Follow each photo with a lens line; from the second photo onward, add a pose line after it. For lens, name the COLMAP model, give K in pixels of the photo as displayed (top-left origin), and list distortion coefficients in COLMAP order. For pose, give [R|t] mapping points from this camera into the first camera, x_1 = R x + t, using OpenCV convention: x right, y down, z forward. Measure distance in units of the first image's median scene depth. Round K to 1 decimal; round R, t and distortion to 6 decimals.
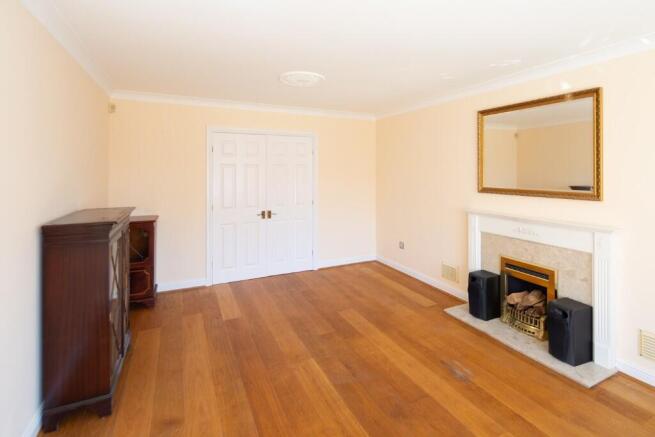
lens RADIAL K [[310.3, 0, 327.5], [0, 310.3, 218.5], [0, 0, 1]] dist [-0.000543, -0.000763]
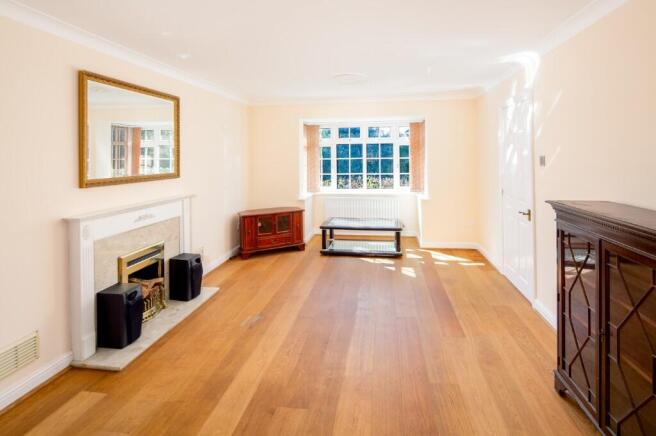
lens RADIAL K [[392.9, 0, 328.0], [0, 392.9, 218.0], [0, 0, 1]] dist [0.003224, 0.000371]
pose [[-0.851945, -0.077205, 0.517908, -0.542602], [0.085624, 0.955218, 0.283245, -0.276741], [-0.516583, 0.285655, -0.807183, 1.805315]]
